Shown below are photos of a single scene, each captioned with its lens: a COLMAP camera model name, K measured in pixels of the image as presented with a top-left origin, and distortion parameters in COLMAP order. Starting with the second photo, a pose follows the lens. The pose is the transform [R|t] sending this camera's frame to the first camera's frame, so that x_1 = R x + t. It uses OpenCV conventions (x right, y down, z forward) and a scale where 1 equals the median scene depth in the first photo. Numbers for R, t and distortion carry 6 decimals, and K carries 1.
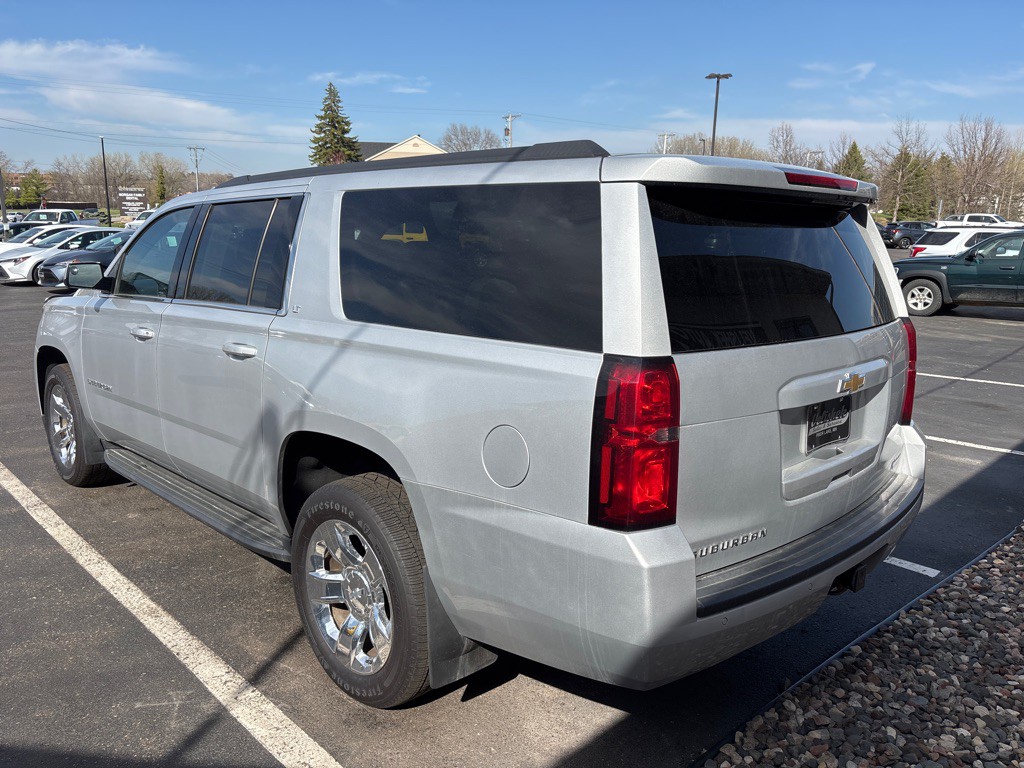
lens RADIAL K [[765.4, 0, 507.1], [0, 765.4, 382.0], [0, 0, 1]] dist [0.070907, -0.081113]
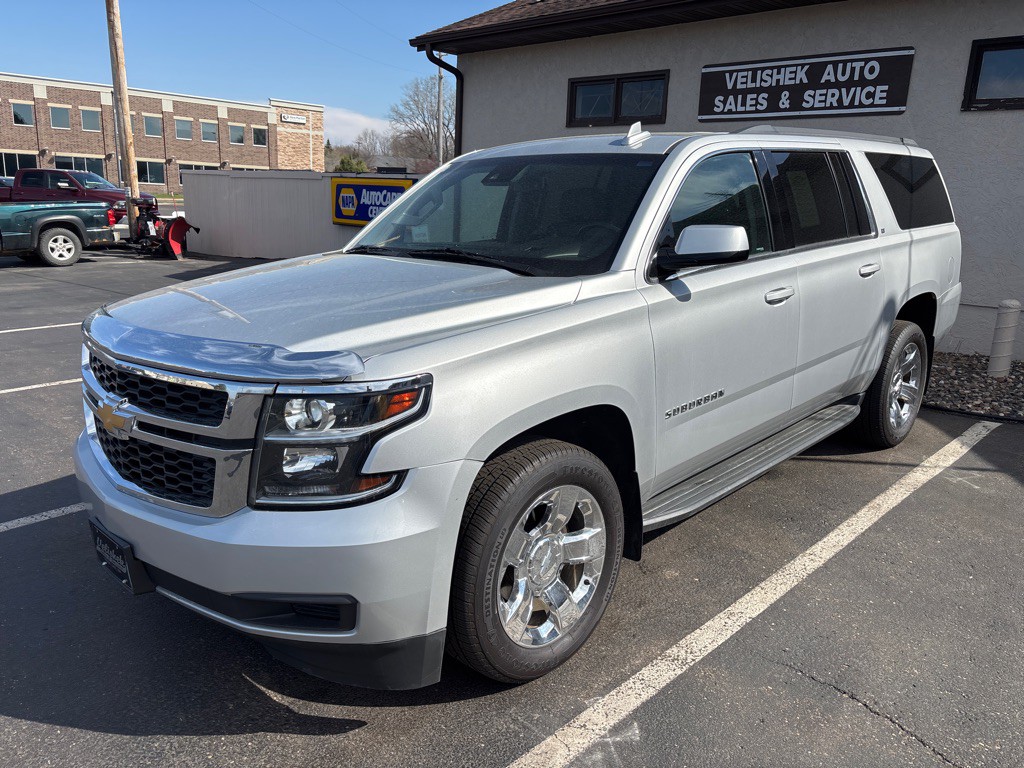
lens RADIAL K [[789.9, 0, 507.3], [0, 789.9, 366.6], [0, 0, 1]] dist [0.065159, -0.060938]
pose [[-0.032219, -0.224600, 0.973918, -1.376682], [0.187977, 0.955674, 0.226611, -0.249231], [-0.981645, 0.190375, 0.011429, 1.310720]]
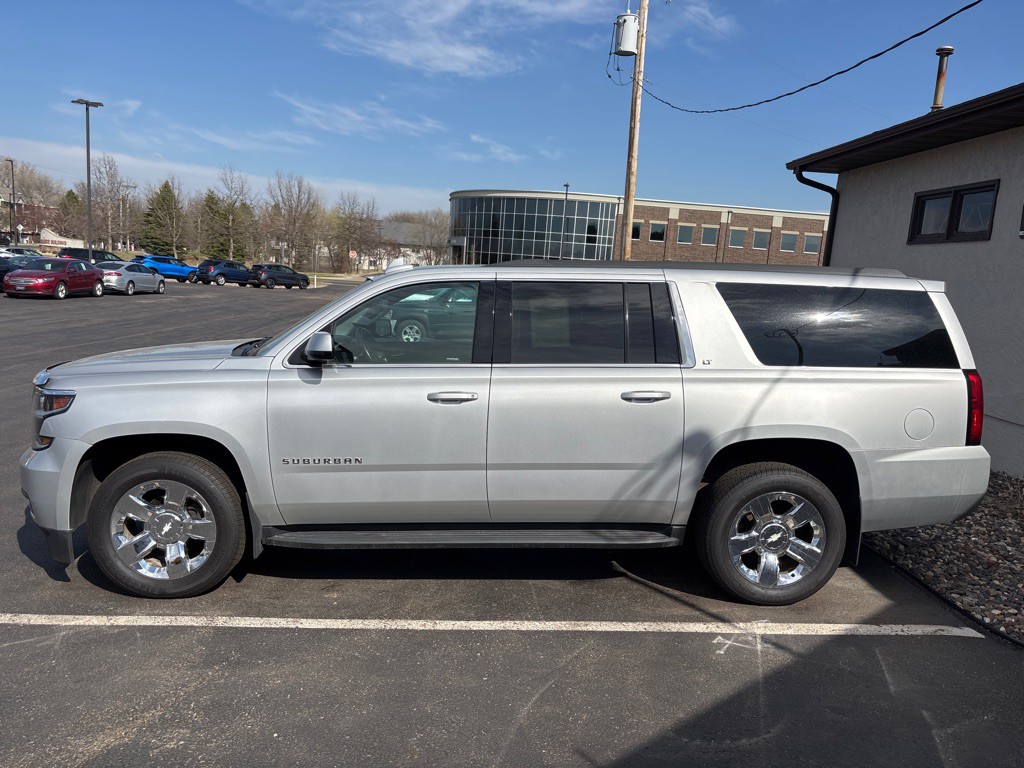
lens RADIAL K [[793.2, 0, 507.2], [0, 793.2, 359.1], [0, 0, 1]] dist [-0.002249, 0.001484]
pose [[0.658560, -0.053002, 0.750659, -1.245444], [0.109353, 0.993669, -0.025776, -0.076404], [-0.744541, 0.099062, 0.660186, 0.211478]]
